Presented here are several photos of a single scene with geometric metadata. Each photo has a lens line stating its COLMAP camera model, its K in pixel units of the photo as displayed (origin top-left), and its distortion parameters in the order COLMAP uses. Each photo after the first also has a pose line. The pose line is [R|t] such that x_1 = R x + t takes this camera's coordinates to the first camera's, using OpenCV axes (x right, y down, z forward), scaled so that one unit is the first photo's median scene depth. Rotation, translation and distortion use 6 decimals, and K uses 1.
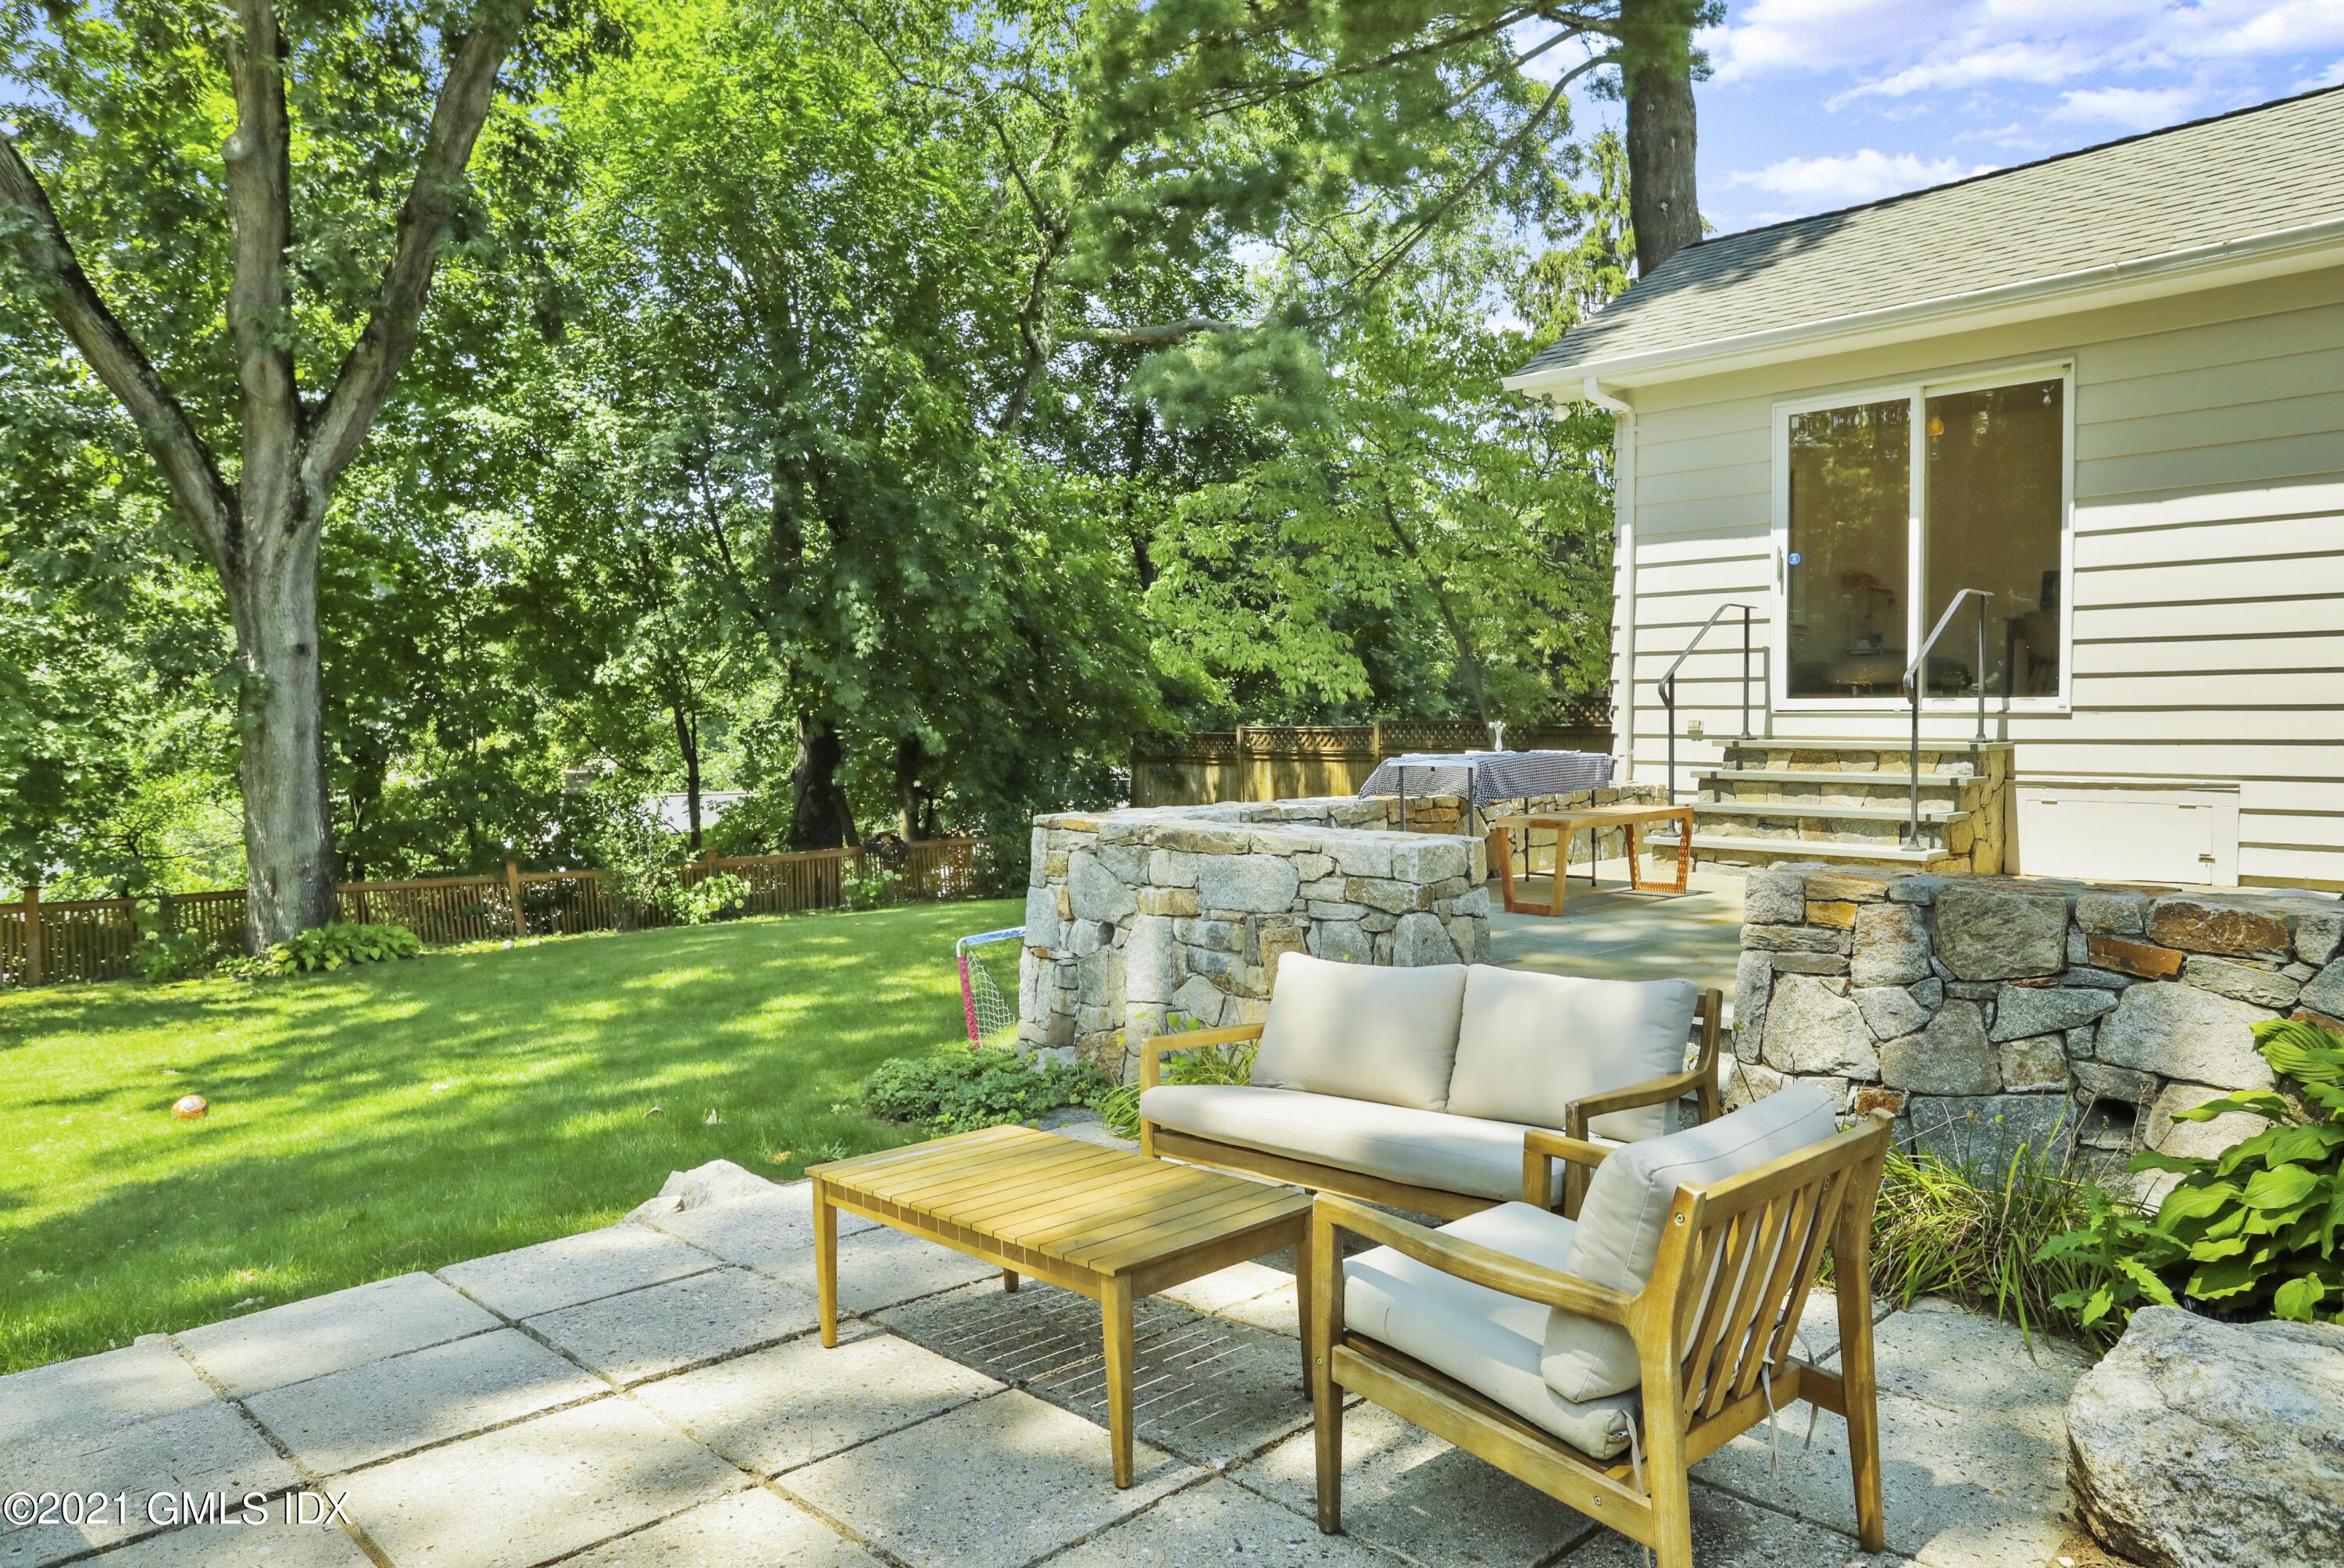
lens RADIAL K [[1572.3, 0, 1172.0], [0, 1572.3, 784.0], [0, 0, 1]] dist [0.007027, 0.001288]
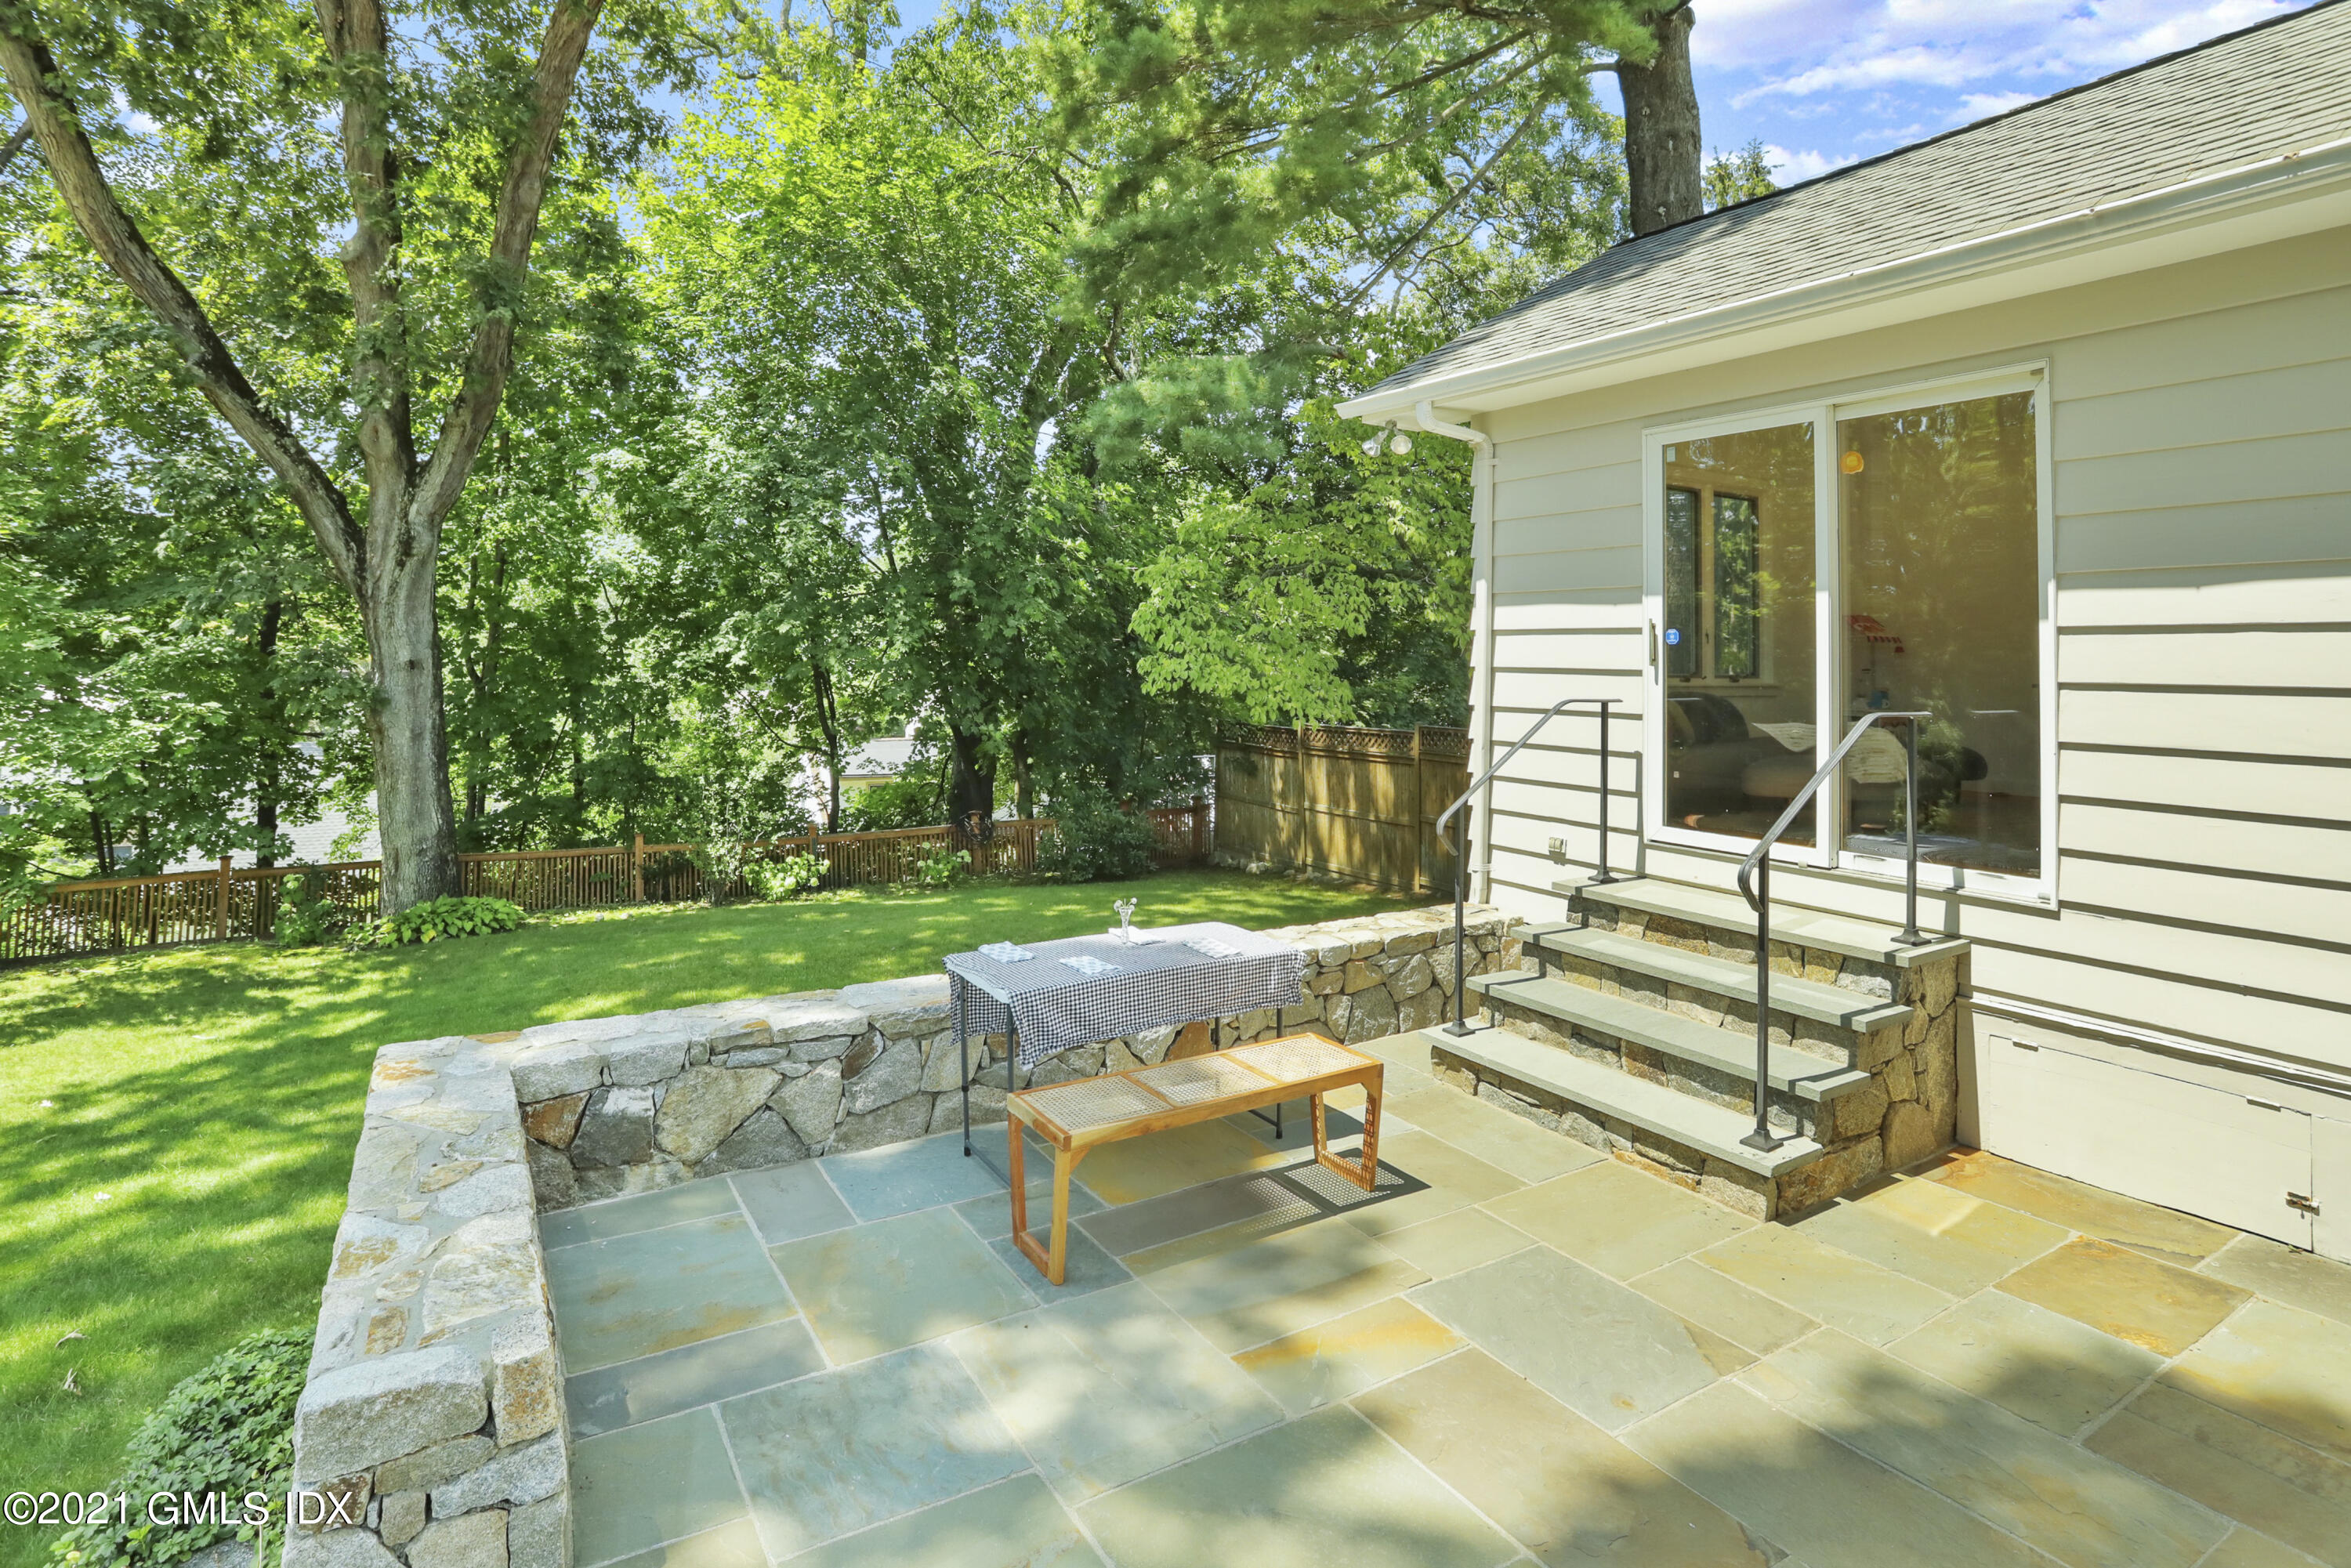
lens RADIAL K [[1191.9, 0, 1182.0], [0, 1191.9, 621.2], [0, 0, 1]] dist [-0.032549, 0.010269]
pose [[0.975675, 0.004330, -0.219179, 0.291281], [-0.017830, 0.998060, -0.059654, -0.112365], [0.218496, 0.062111, 0.973859, 0.403330]]
